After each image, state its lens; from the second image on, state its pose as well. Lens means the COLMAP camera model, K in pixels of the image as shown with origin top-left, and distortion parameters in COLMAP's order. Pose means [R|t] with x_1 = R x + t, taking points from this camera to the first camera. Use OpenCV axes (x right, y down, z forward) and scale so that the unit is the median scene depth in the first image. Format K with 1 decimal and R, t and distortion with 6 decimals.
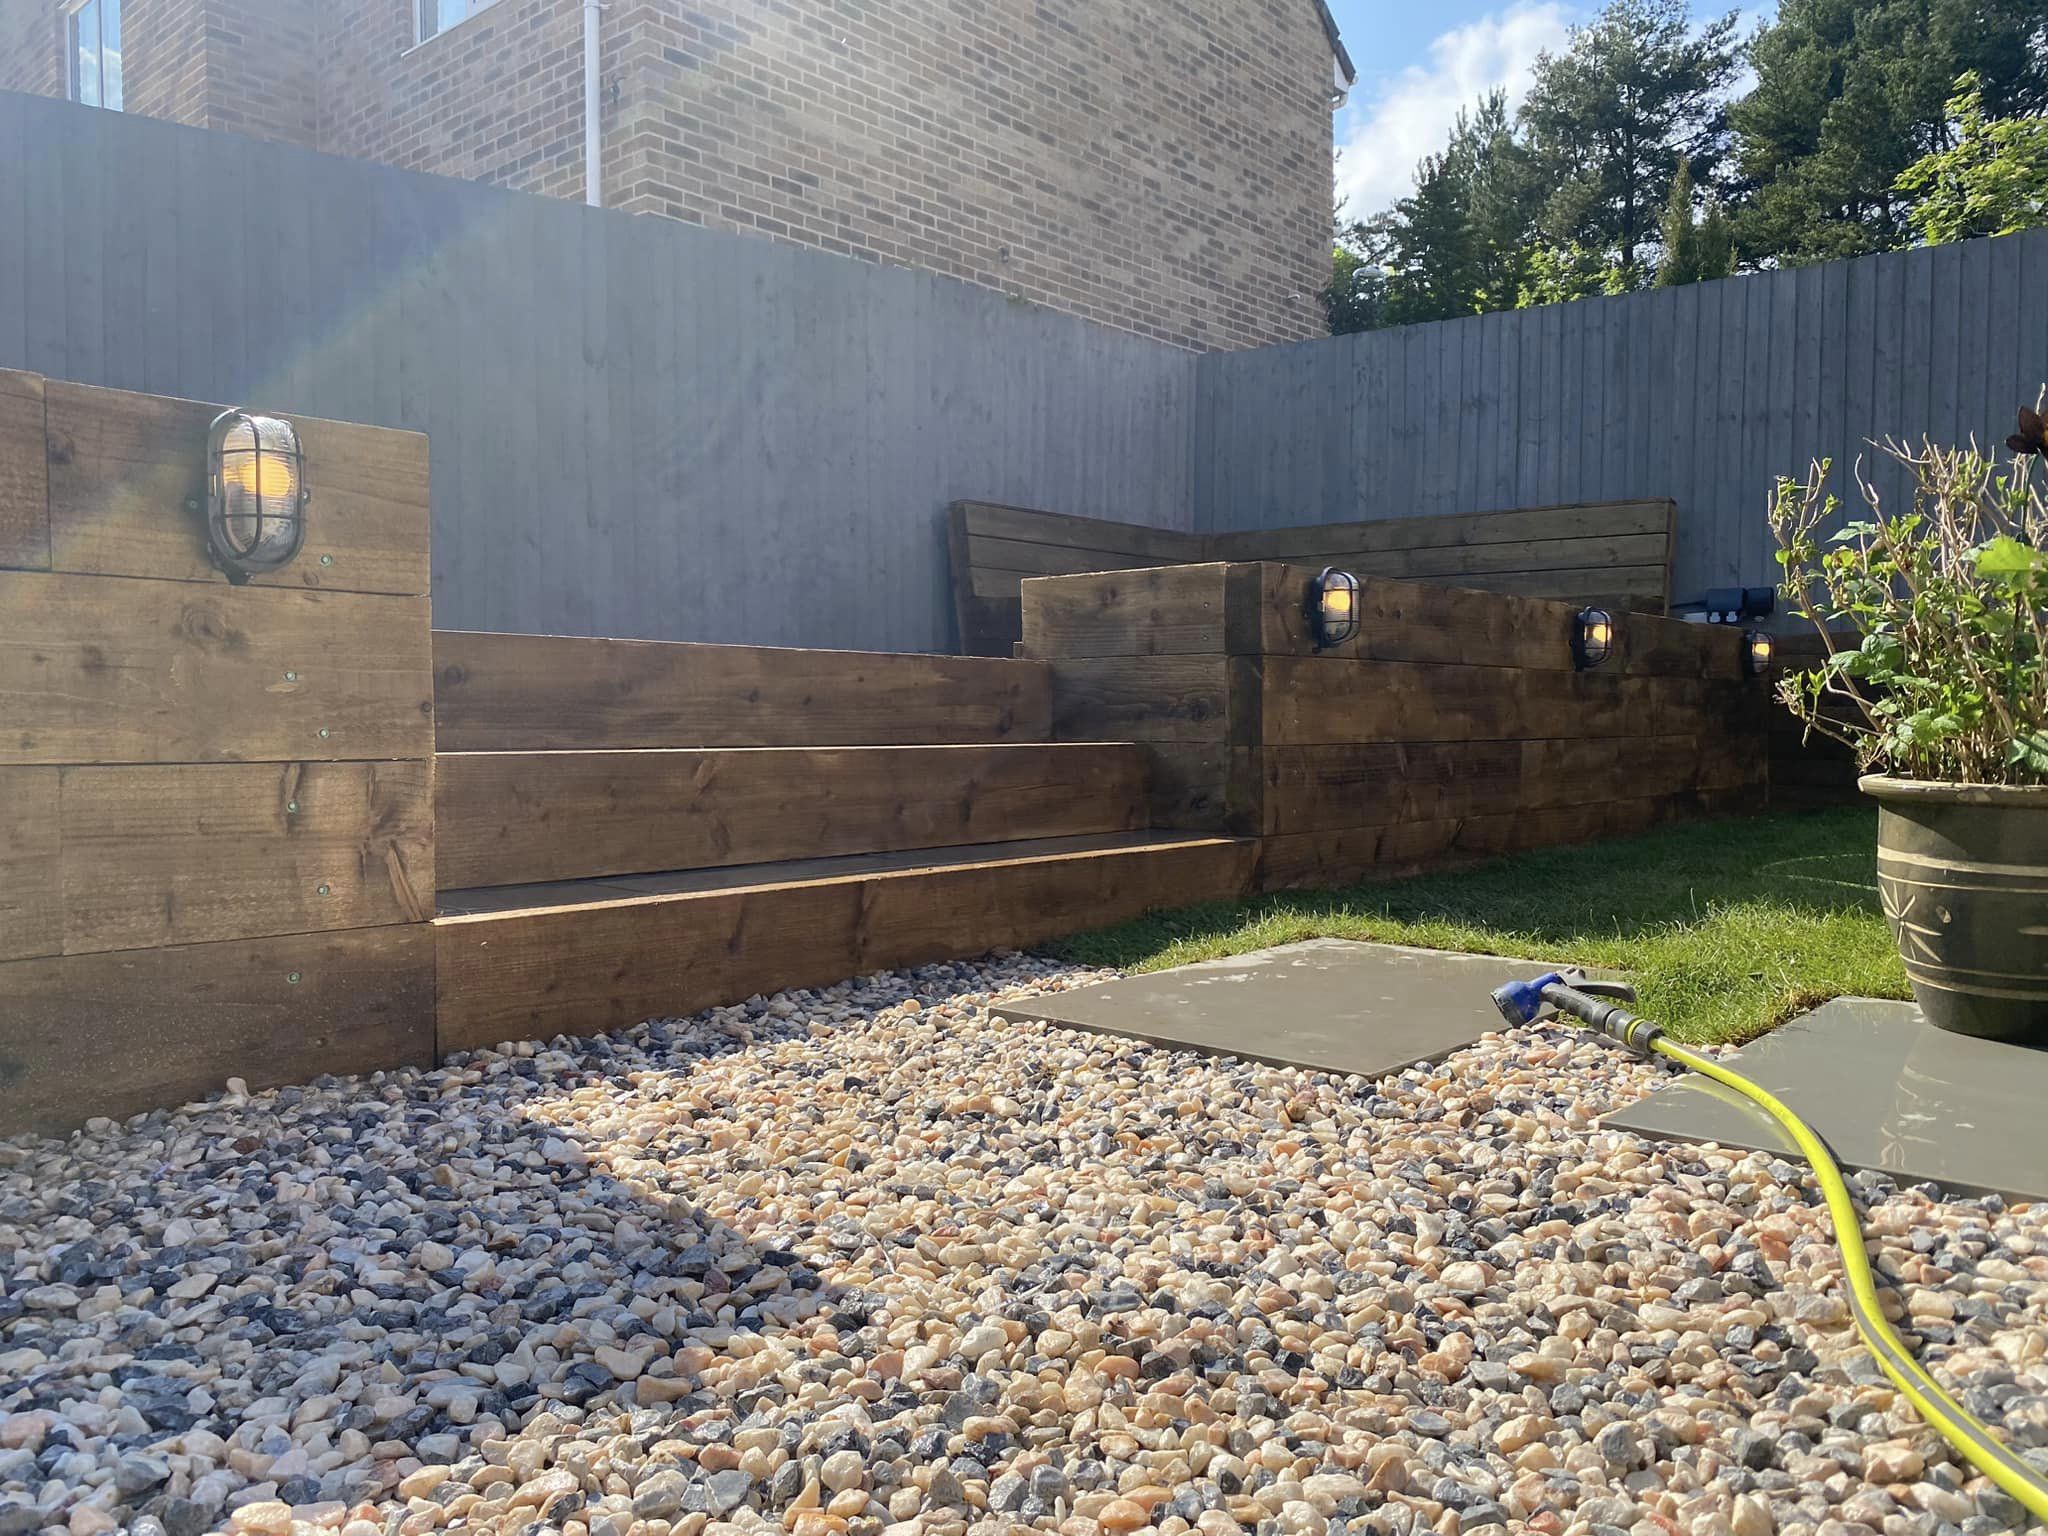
lens RADIAL K [[1496.8, 0, 1024.0], [0, 1496.8, 768.0], [0, 0, 1]] dist [0.003217, -0.033073]
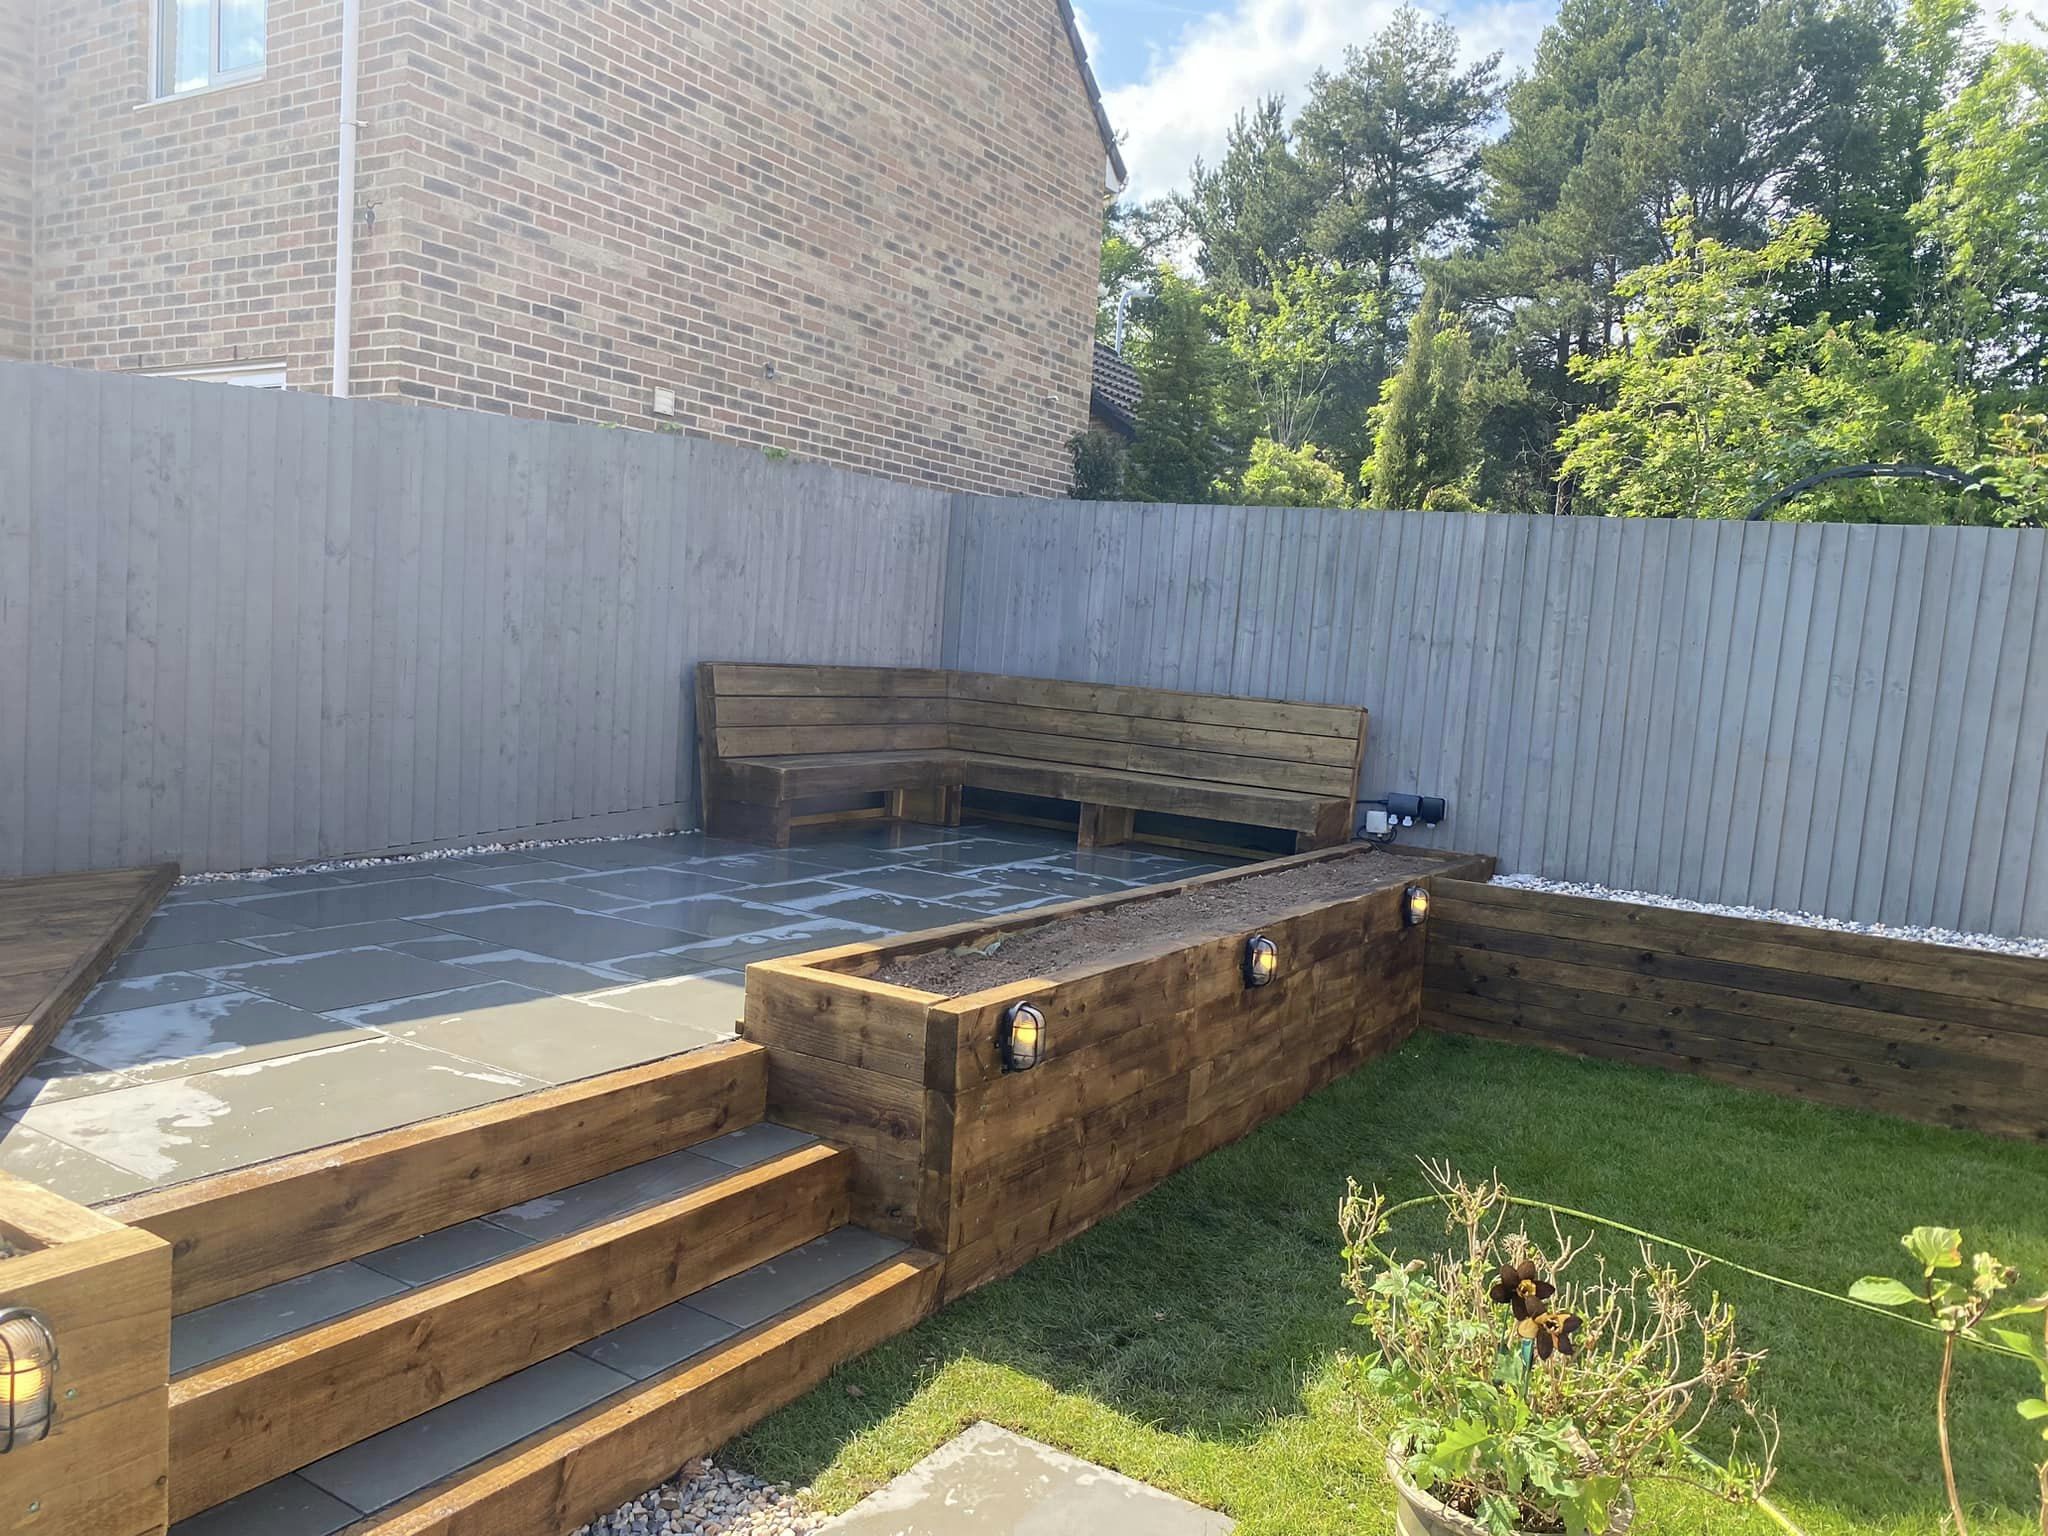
lens RADIAL K [[1496.8, 0, 1024.0], [0, 1496.8, 768.0], [0, 0, 1]] dist [0.003217, -0.033073]
pose [[0.984896, 0.052043, 0.165139, 0.003442], [-0.059690, 0.997346, 0.041684, -0.118519], [-0.162531, -0.050911, 0.985389, -0.035480]]
